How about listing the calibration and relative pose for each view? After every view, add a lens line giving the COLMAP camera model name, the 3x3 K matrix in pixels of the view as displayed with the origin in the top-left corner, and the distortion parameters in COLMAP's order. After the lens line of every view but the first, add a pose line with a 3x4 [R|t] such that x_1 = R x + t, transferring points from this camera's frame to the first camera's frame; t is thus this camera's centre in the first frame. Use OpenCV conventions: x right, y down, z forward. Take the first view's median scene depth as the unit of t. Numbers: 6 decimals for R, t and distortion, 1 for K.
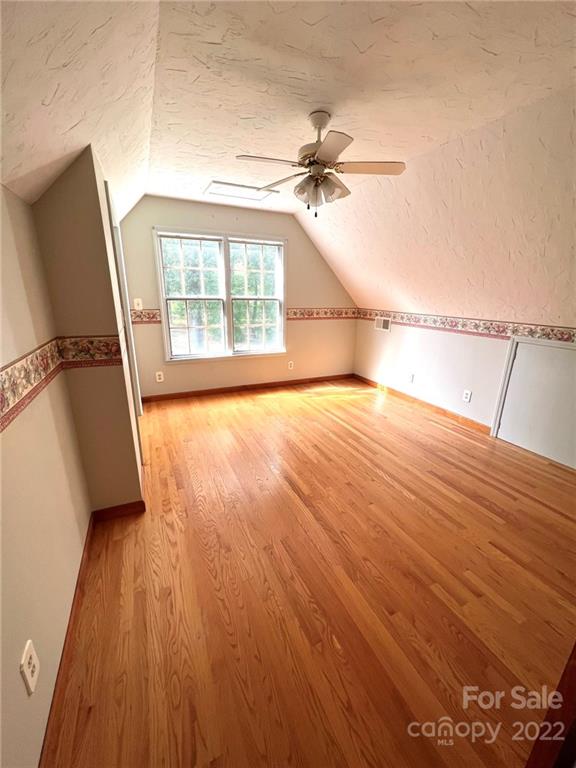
lens RADIAL K [[307.7, 0, 288.2], [0, 307.7, 383.5], [0, 0, 1]] dist [0.000580, -0.000566]
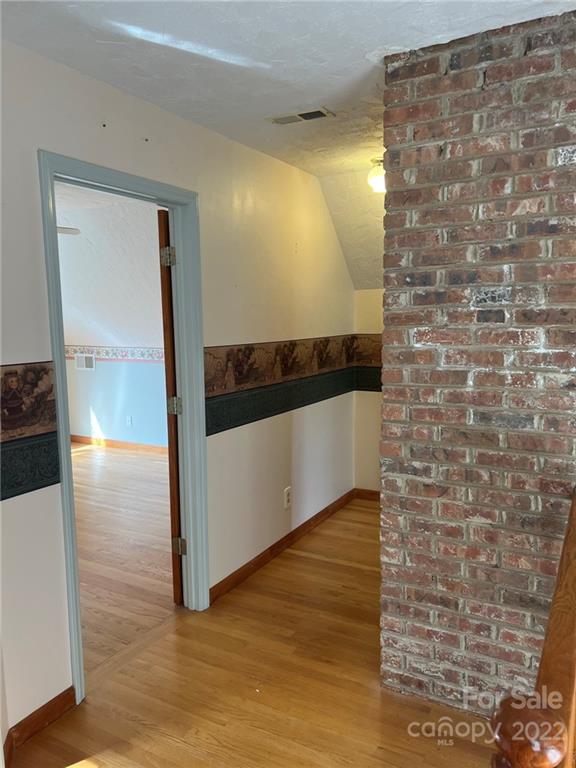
lens RADIAL K [[573.1, 0, 288.4], [0, 573.1, 385.5], [0, 0, 1]] dist [0.047310, -0.052550]
pose [[0.806446, -0.107938, 0.581373, -0.153049], [0.199515, 0.975211, -0.095697, 0.120951], [-0.556632, 0.193167, 0.807990, -0.523114]]
